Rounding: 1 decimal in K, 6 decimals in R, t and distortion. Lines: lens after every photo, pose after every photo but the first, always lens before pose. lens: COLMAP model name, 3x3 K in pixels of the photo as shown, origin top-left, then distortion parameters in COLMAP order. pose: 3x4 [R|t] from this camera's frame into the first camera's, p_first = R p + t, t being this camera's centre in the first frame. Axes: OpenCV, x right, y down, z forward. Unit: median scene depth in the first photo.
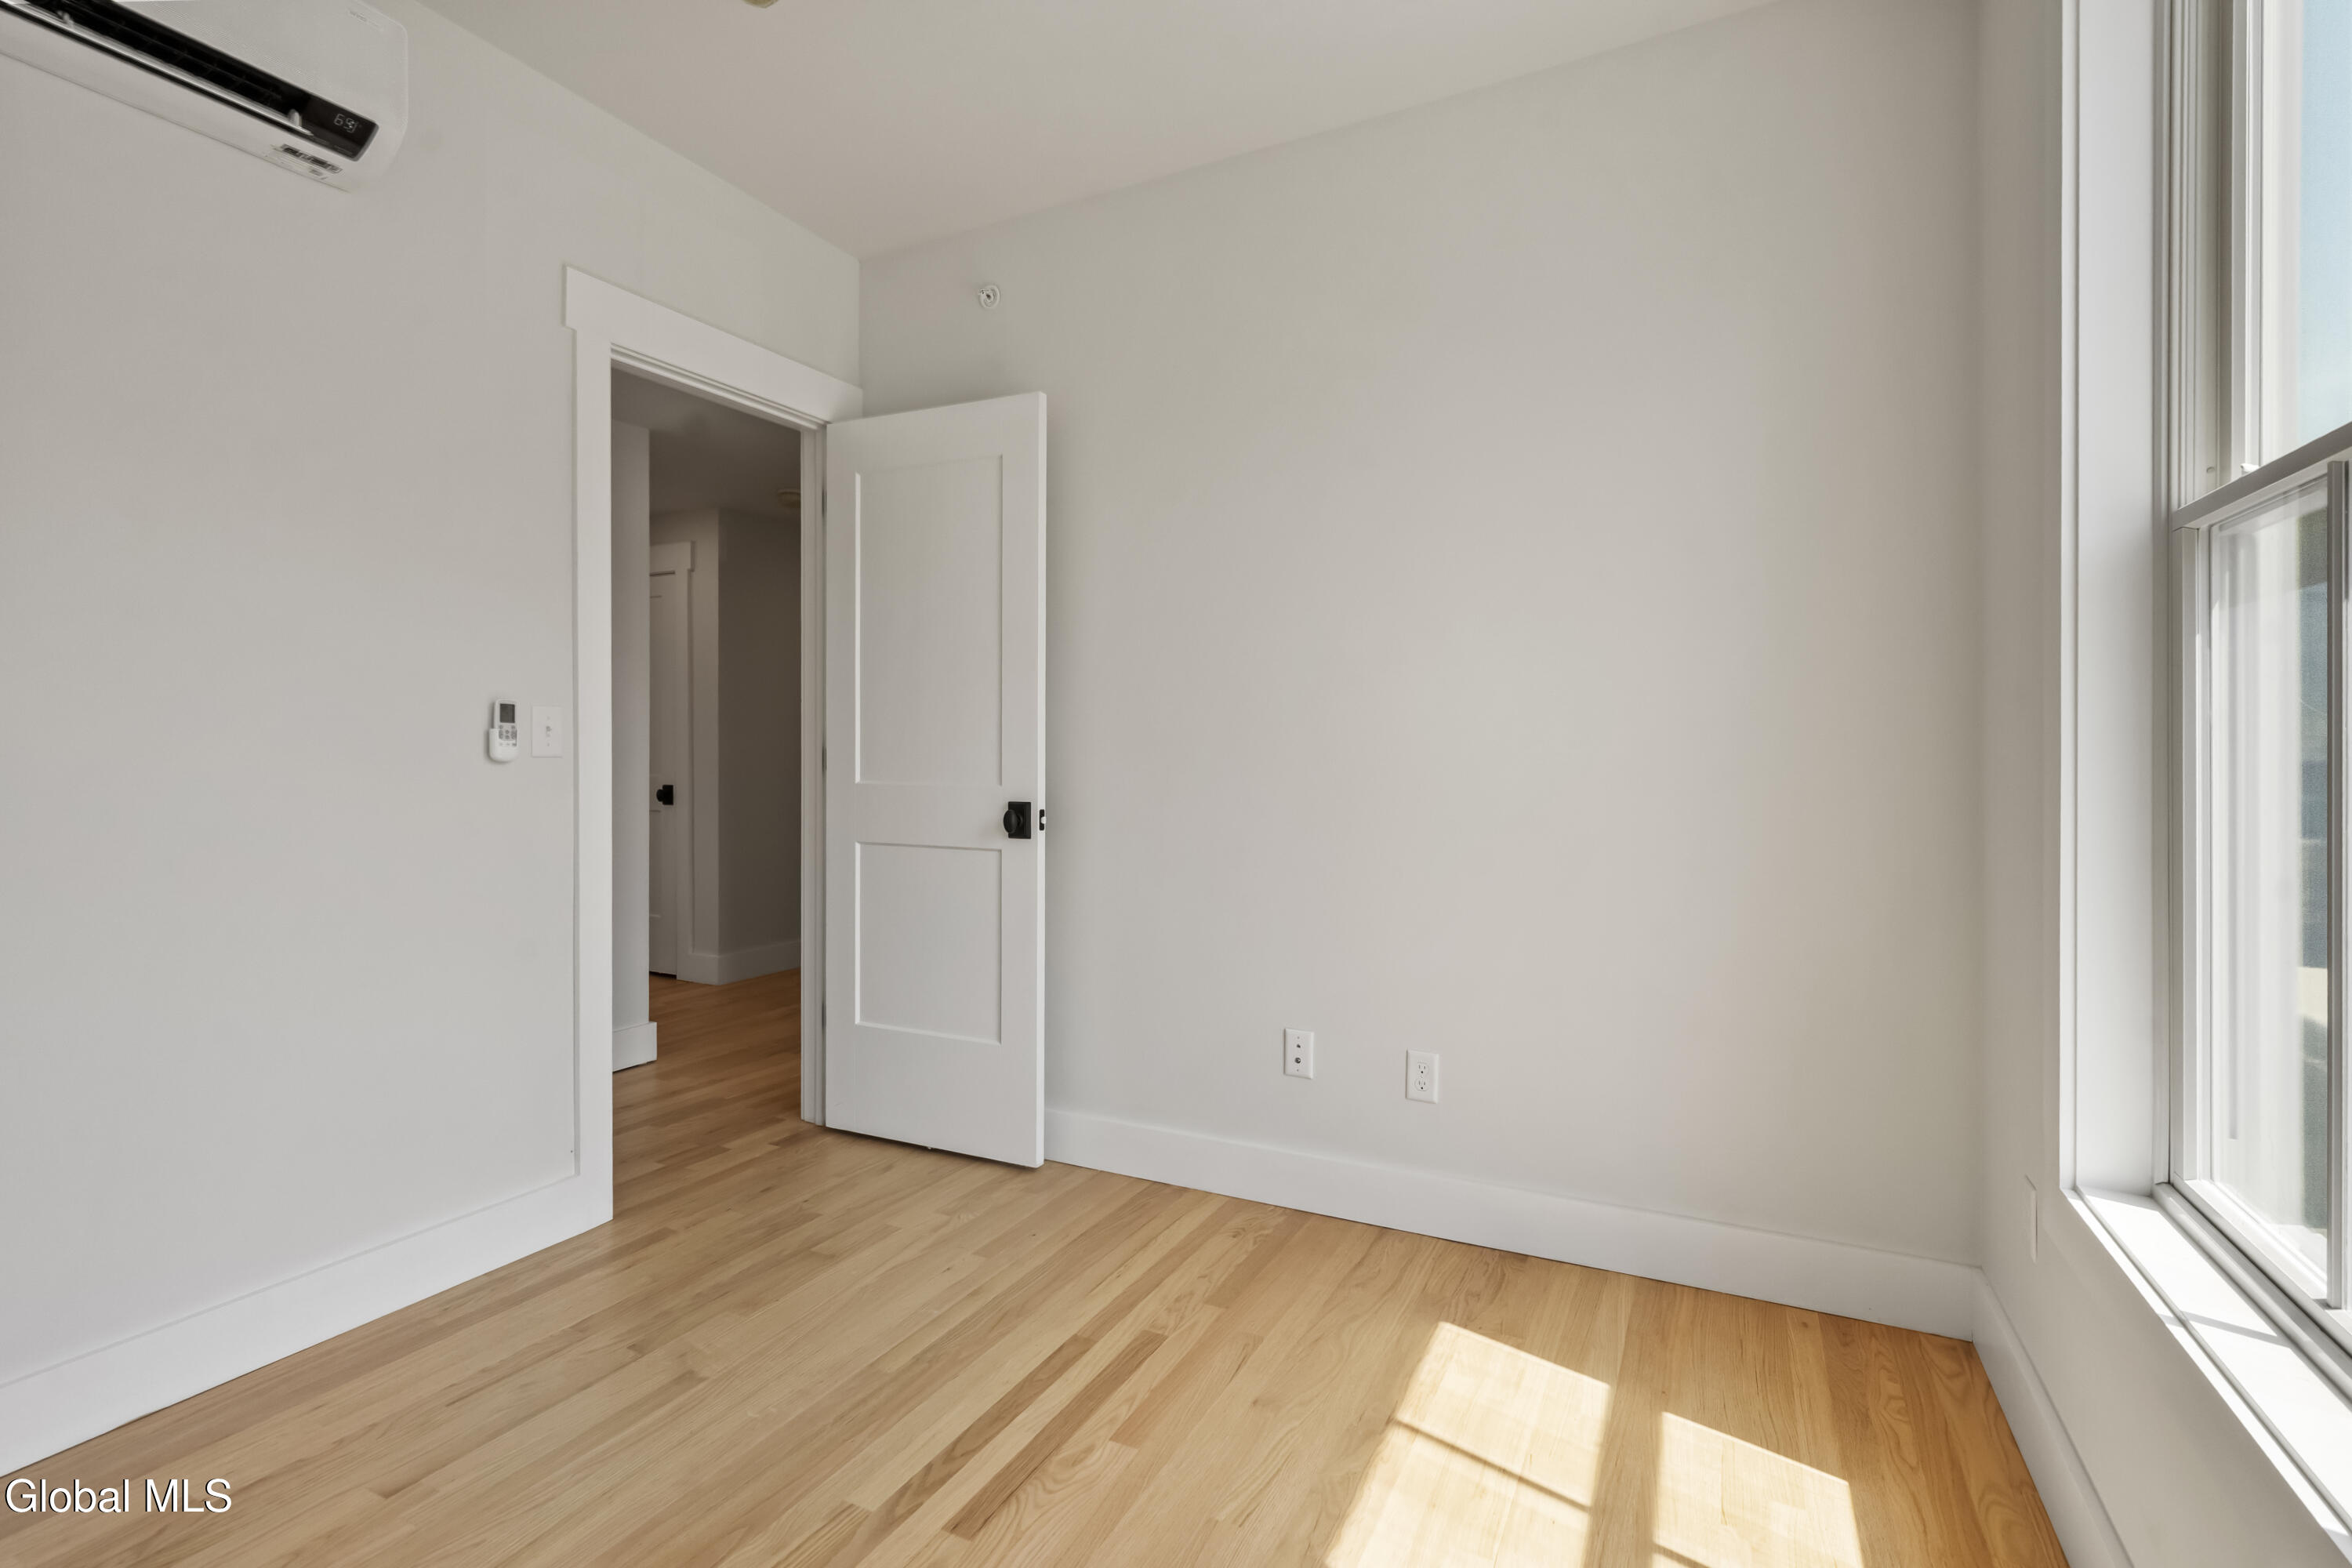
lens RADIAL K [[1084.0, 0, 1173.4], [0, 1084.0, 751.3], [0, 0, 1]] dist [0.002785, 0.000138]
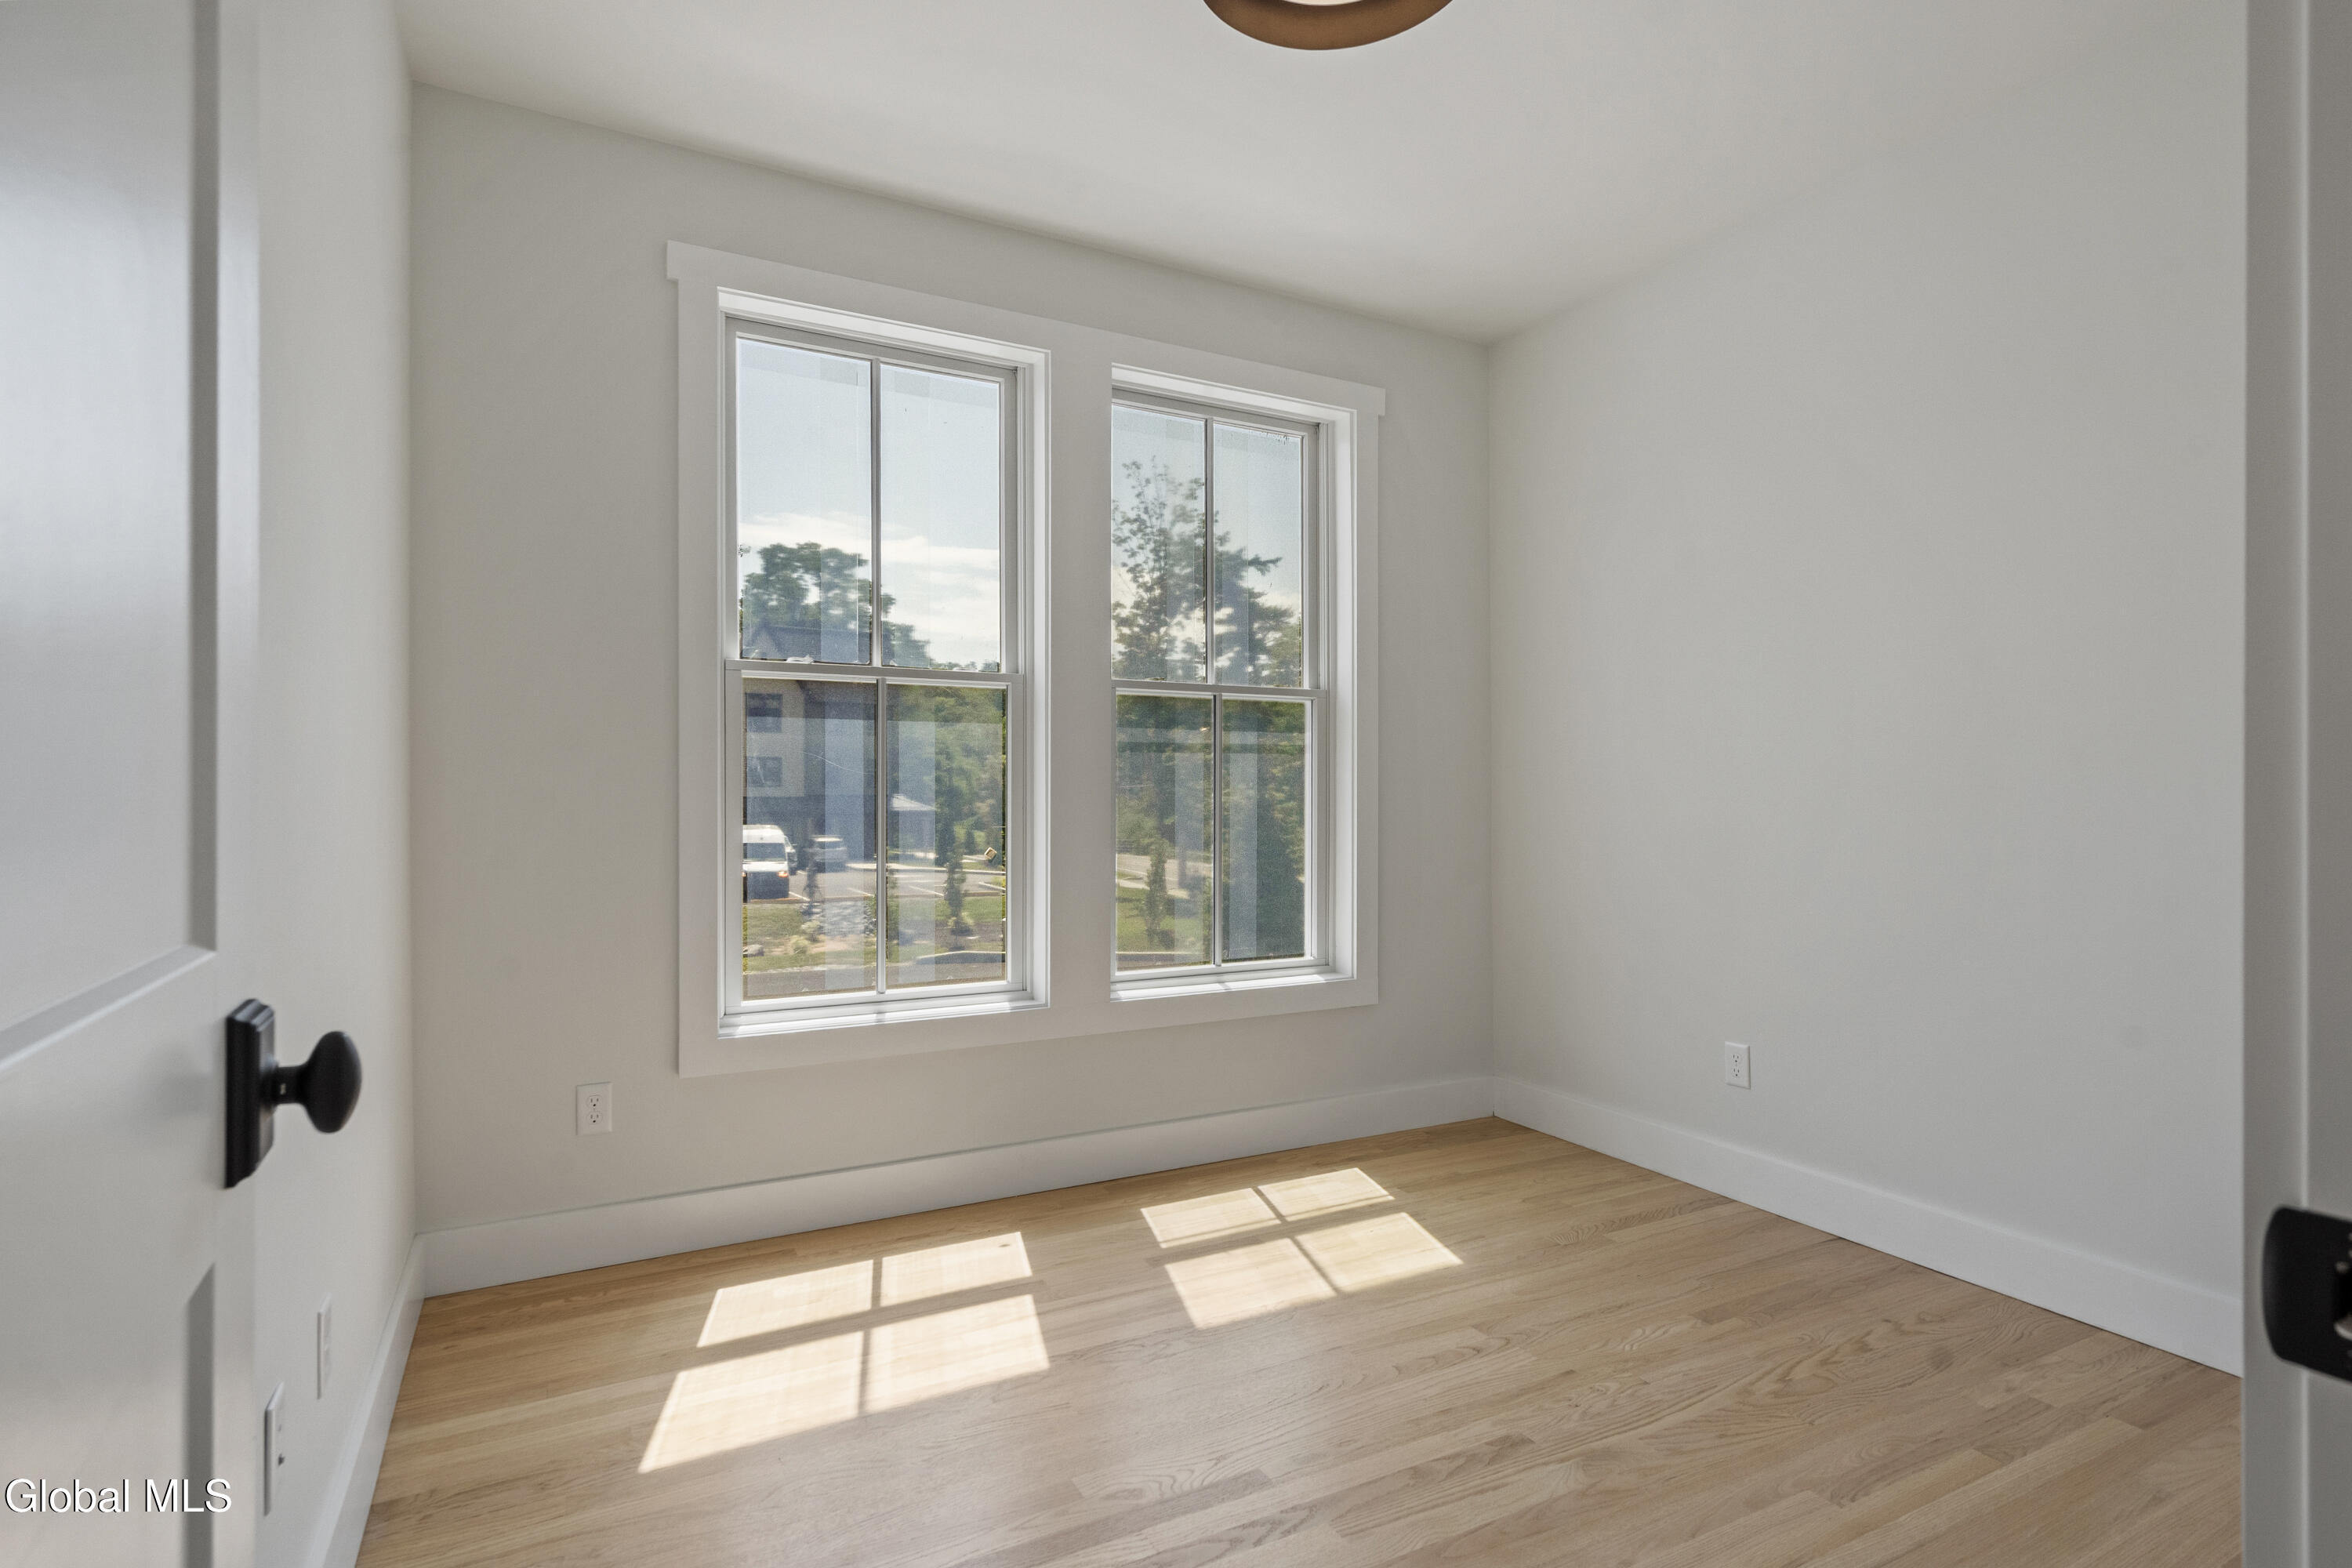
lens RADIAL K [[1157.2, 0, 1176.0], [0, 1157.2, 784.0], [0, 0, 1]] dist [-0.000009, -0.000087]
pose [[-0.817270, -0.004383, 0.576239, -0.508255], [-0.007100, 0.999972, -0.002464, -0.000289], [-0.576212, -0.006105, -0.817278, 1.274175]]
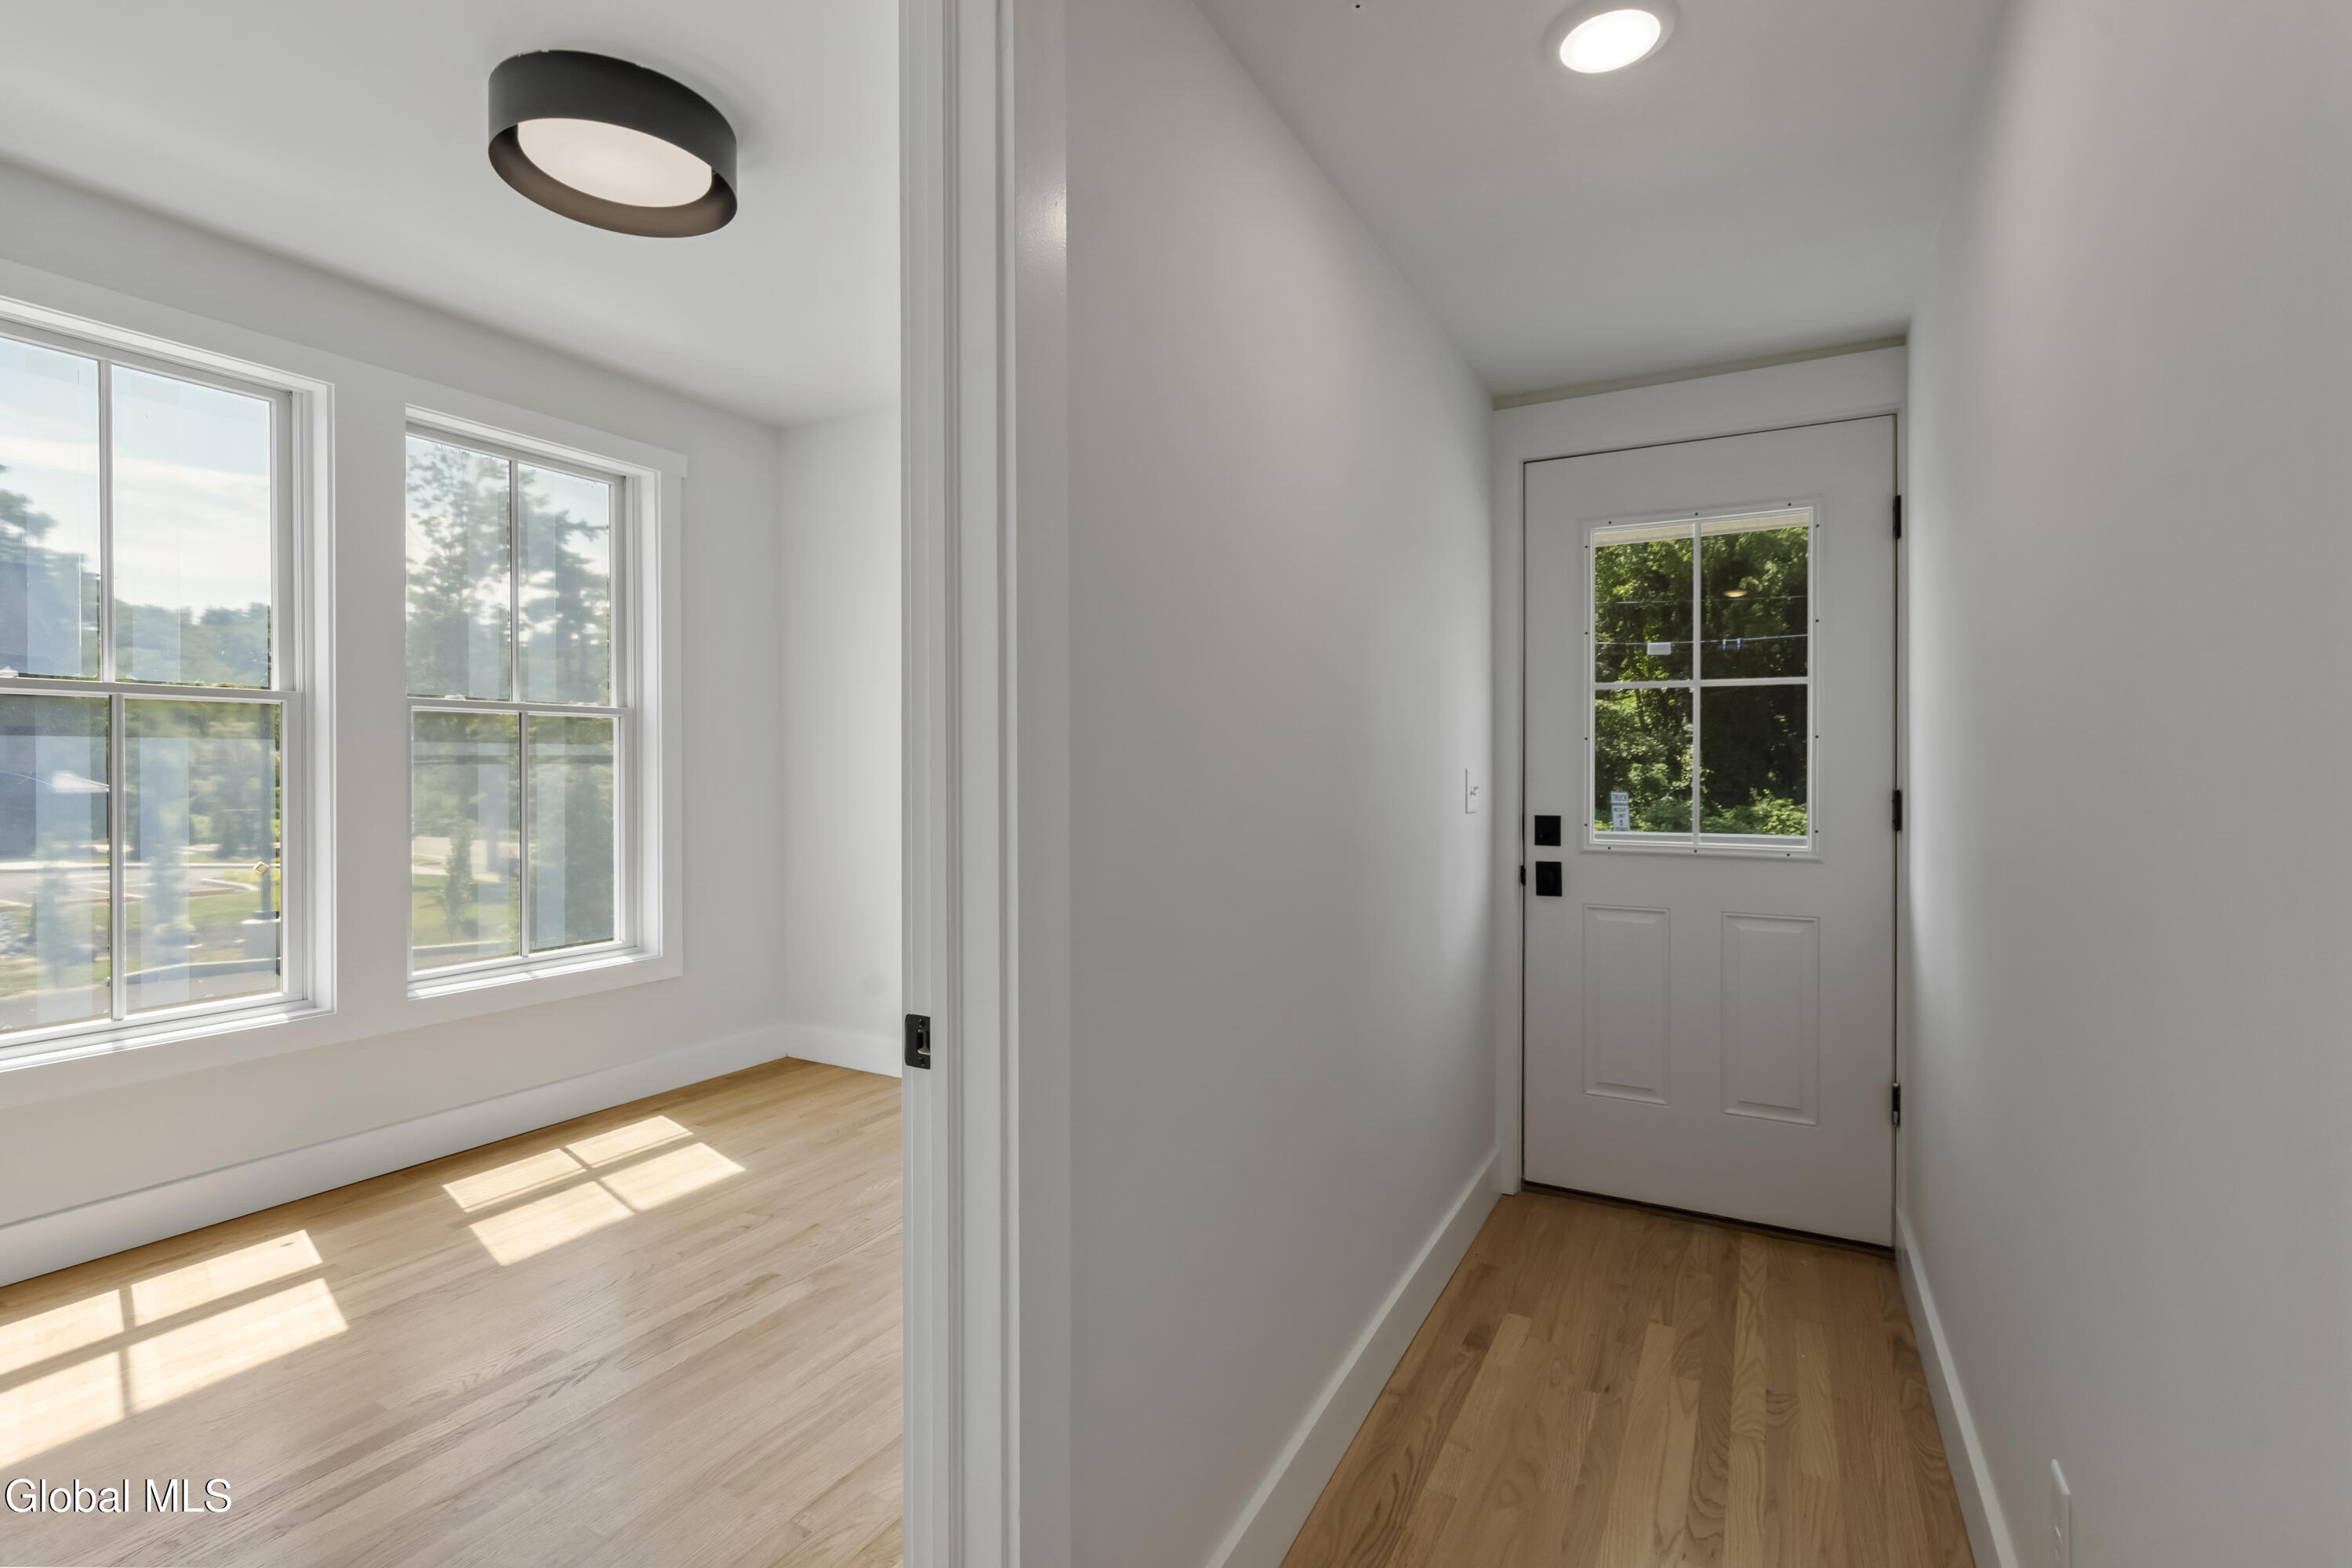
lens RADIAL K [[1061.1, 0, 1154.9], [0, 1061.1, 770.0], [0, 0, 1]] dist [-0.002441, -0.000122]
pose [[-0.998742, -0.005815, 0.049804, -0.662137], [-0.005625, 0.999976, 0.003972, -0.046580], [-0.049826, 0.003687, -0.998751, 1.483178]]
